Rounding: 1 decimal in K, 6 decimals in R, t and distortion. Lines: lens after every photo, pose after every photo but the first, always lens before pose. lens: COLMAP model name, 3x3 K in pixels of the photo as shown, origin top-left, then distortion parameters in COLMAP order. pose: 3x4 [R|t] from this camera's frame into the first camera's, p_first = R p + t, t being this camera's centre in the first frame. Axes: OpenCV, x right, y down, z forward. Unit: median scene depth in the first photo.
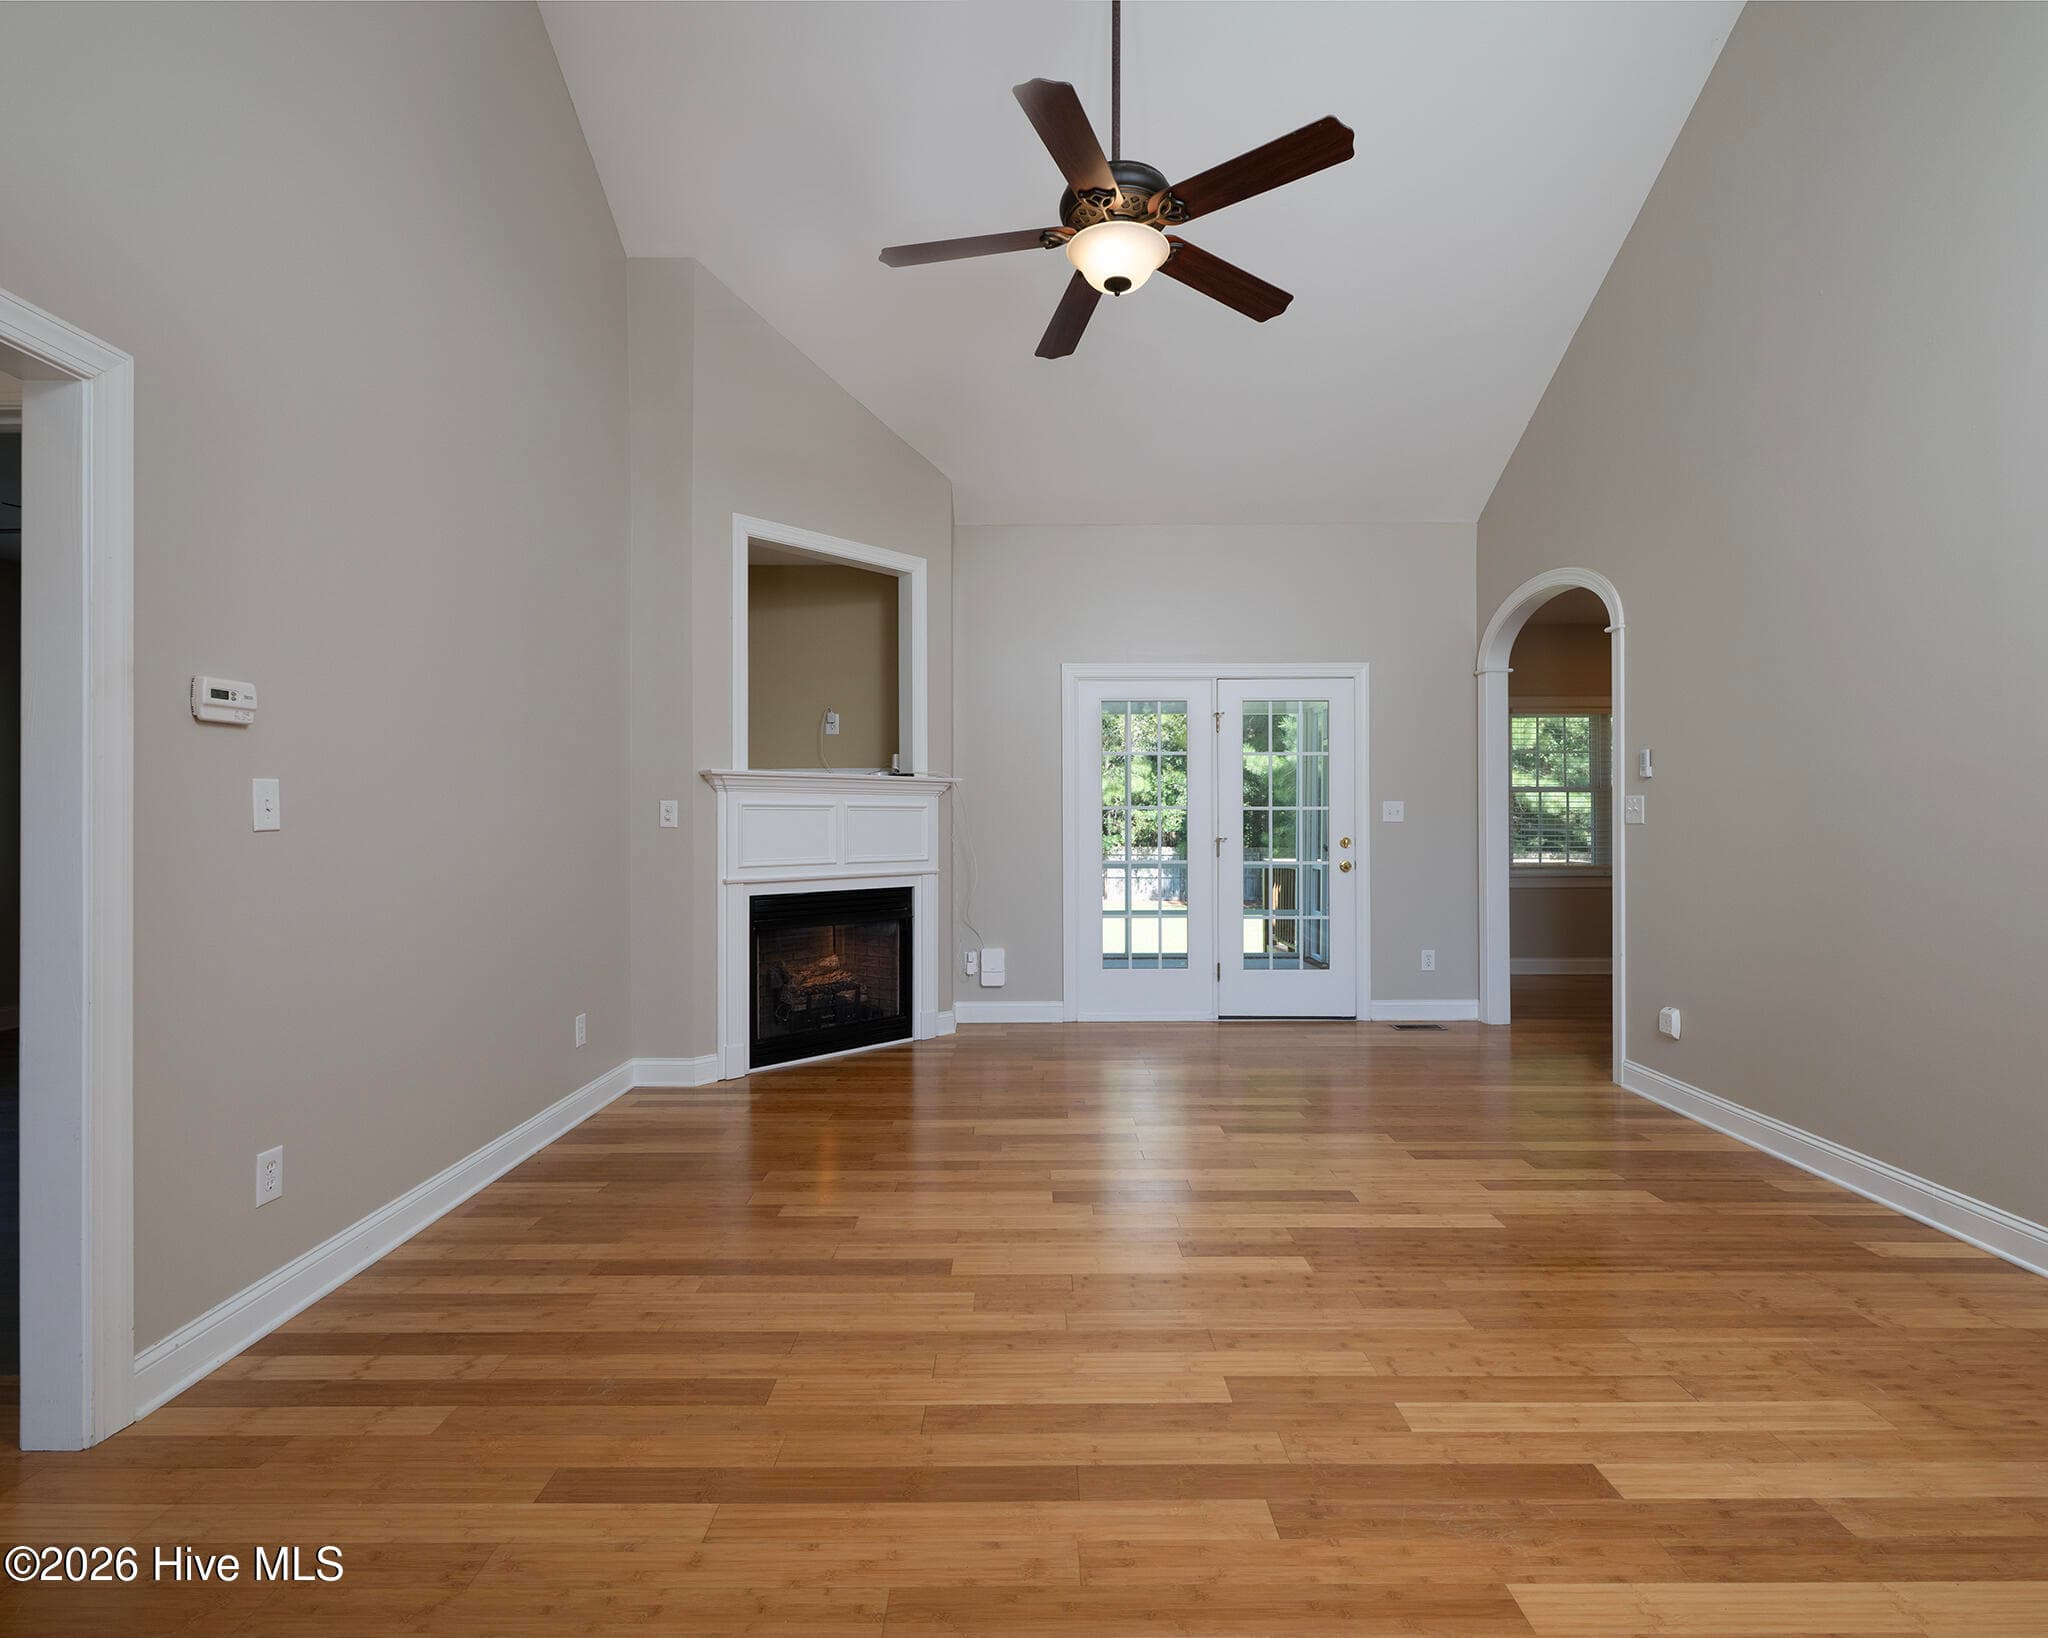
lens RADIAL K [[983.5, 0, 1025.6], [0, 983.5, 821.4], [0, 0, 1]] dist [-0.002726, -0.000665]
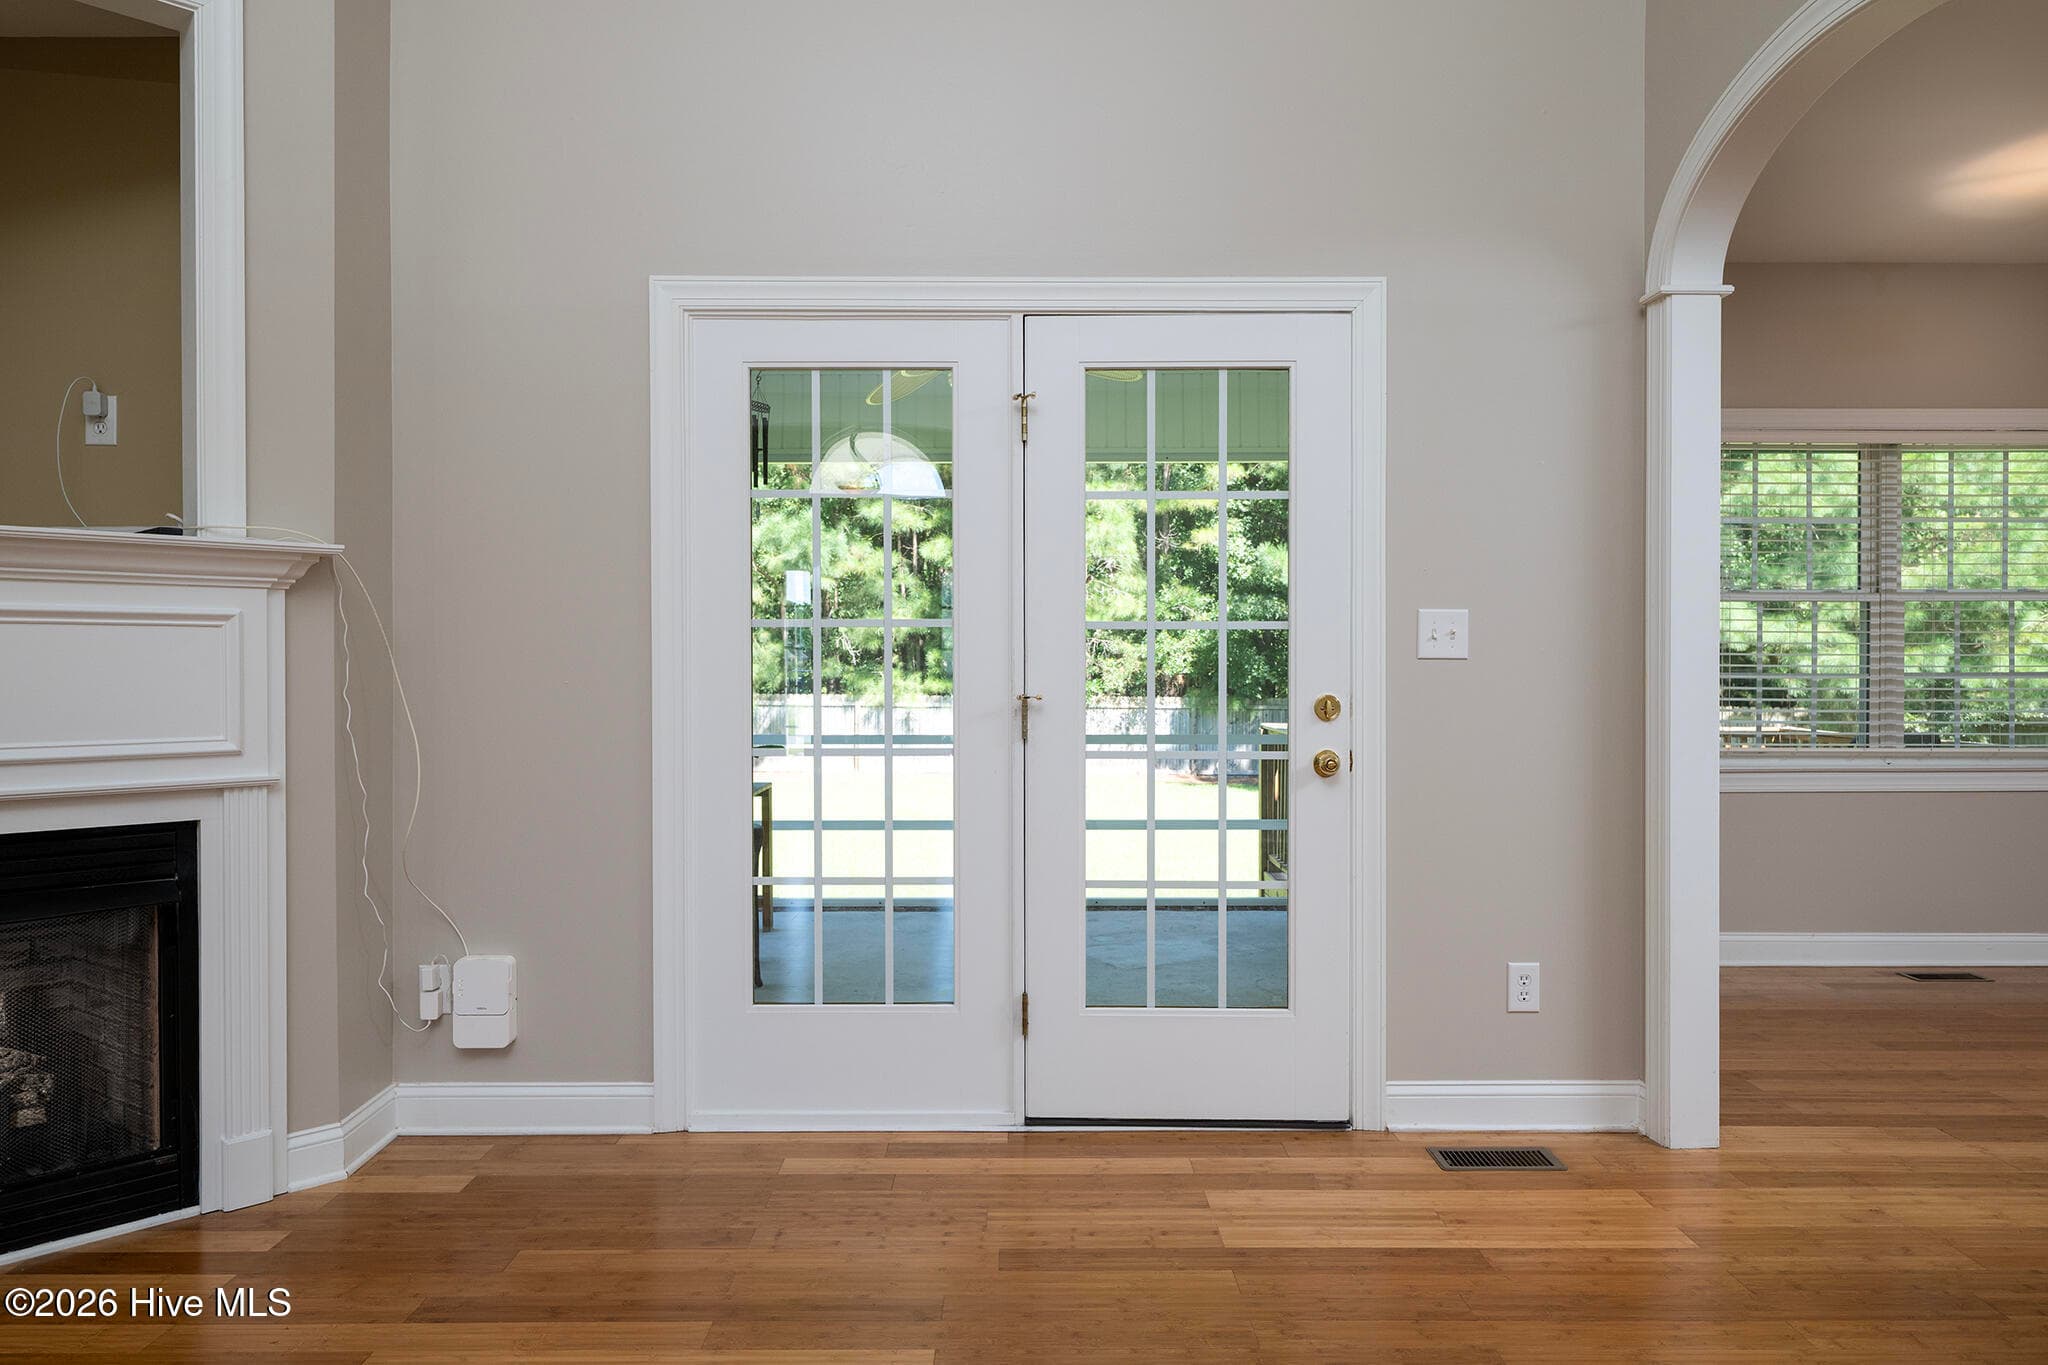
lens RADIAL K [[1304.6, 0, 1022.1], [0, 1304.6, 677.0], [0, 0, 1]] dist [0.002483, -0.003217]
pose [[0.999999, 0.001482, -0.000065, 0.207108], [-0.001481, 0.999919, 0.012653, 0.002412], [0.000084, -0.012653, 0.999920, 0.471679]]
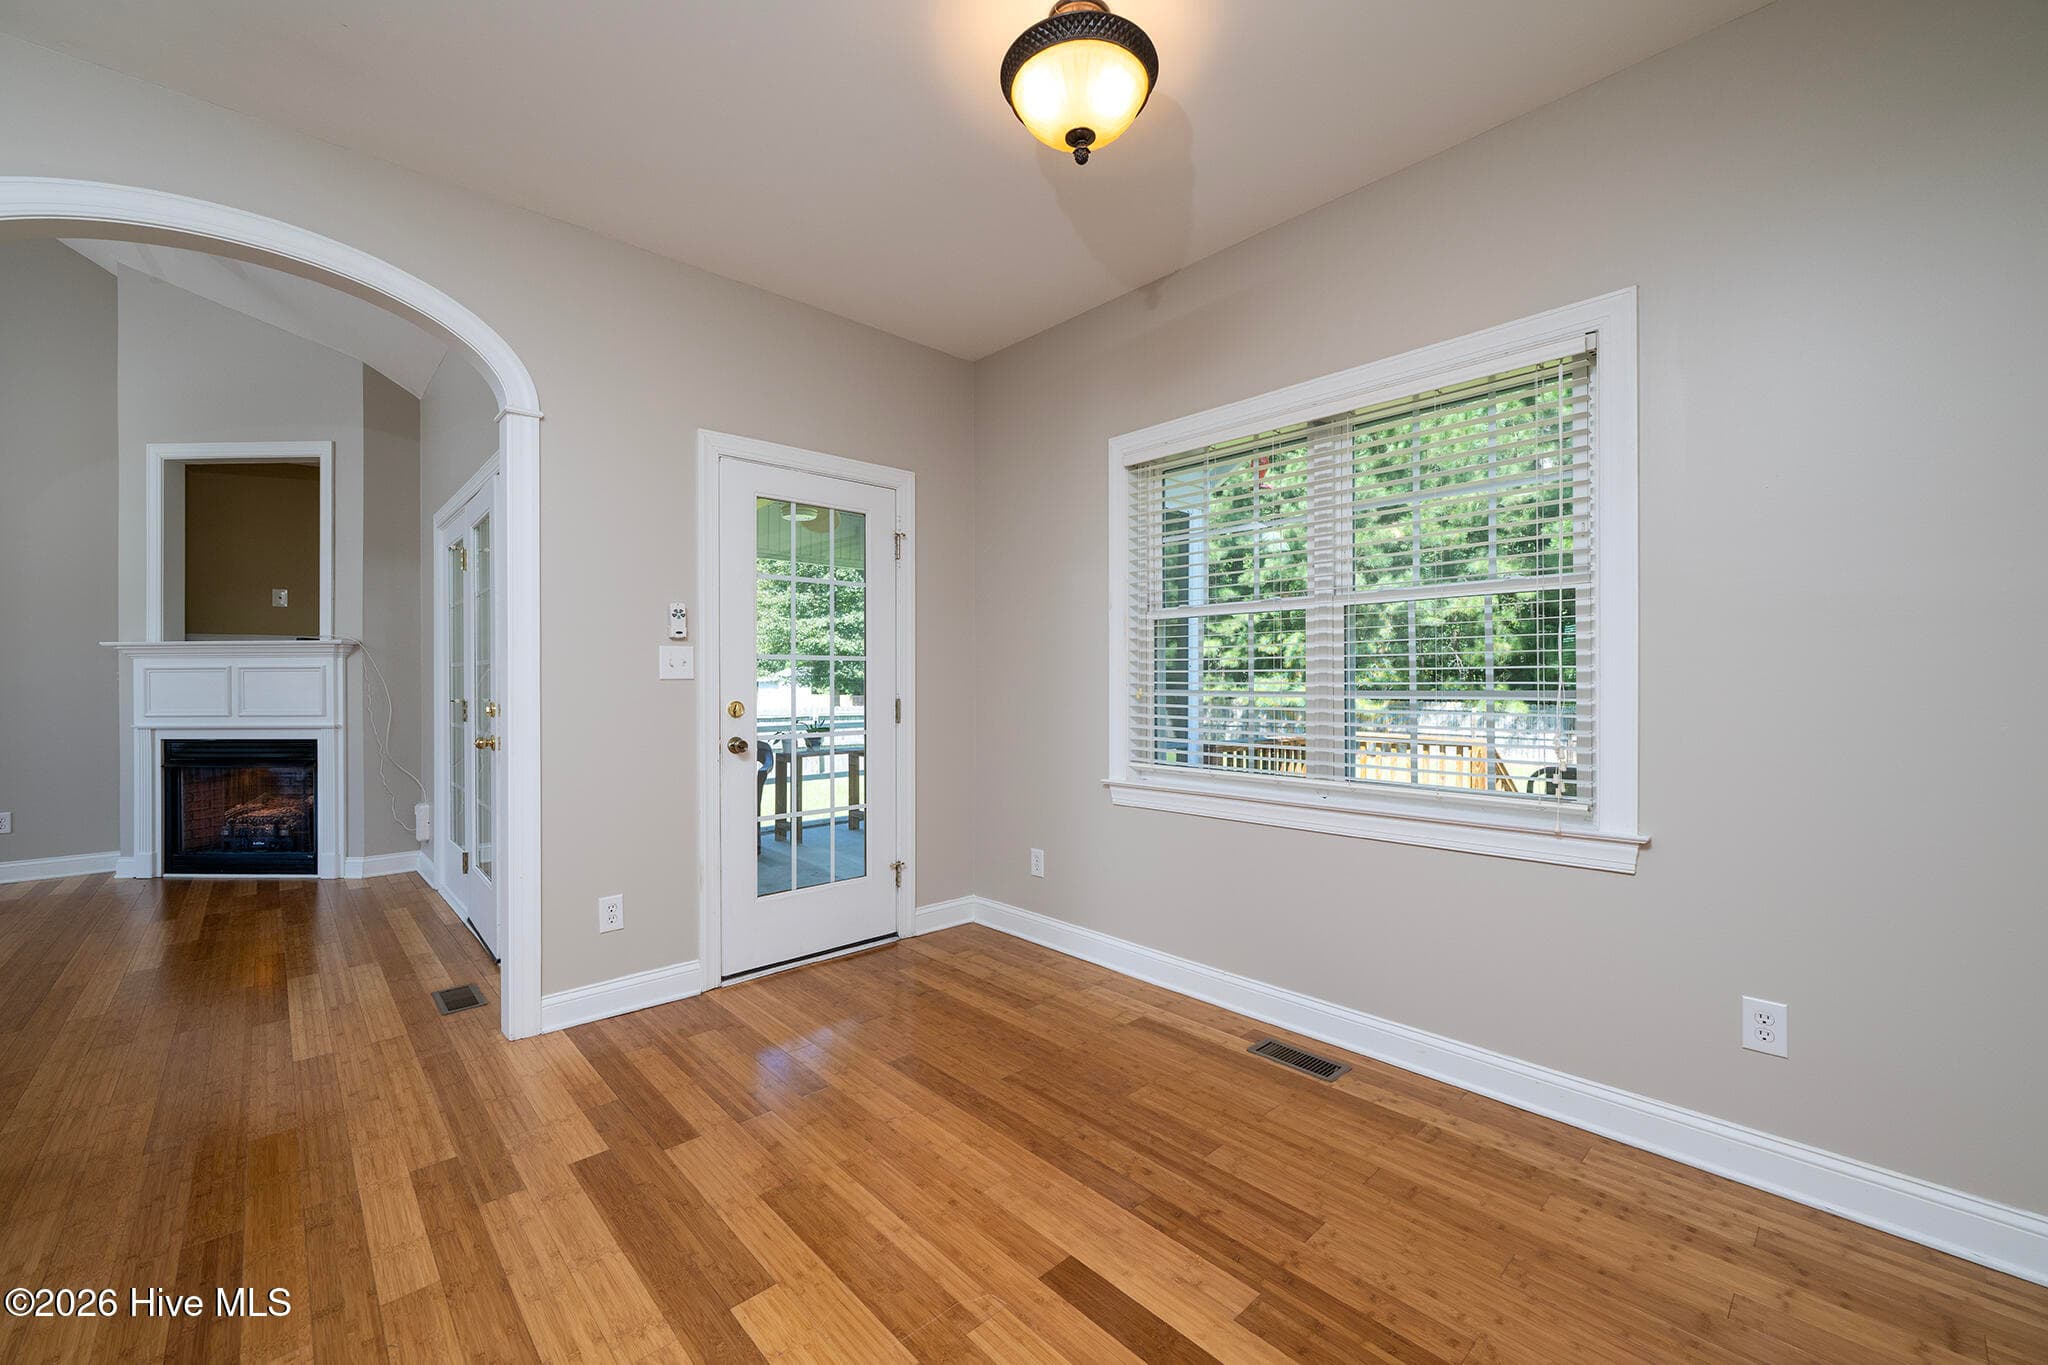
lens RADIAL K [[802.3, 0, 1035.9], [0, 802.3, 682.1], [0, 0, 1]] dist [-0.006316, 0.000192]
pose [[0.683409, -0.007227, -0.730000, 1.067435], [0.010589, 0.999944, 0.000013, 0.010963], [0.729959, -0.007739, 0.683447, 0.953233]]
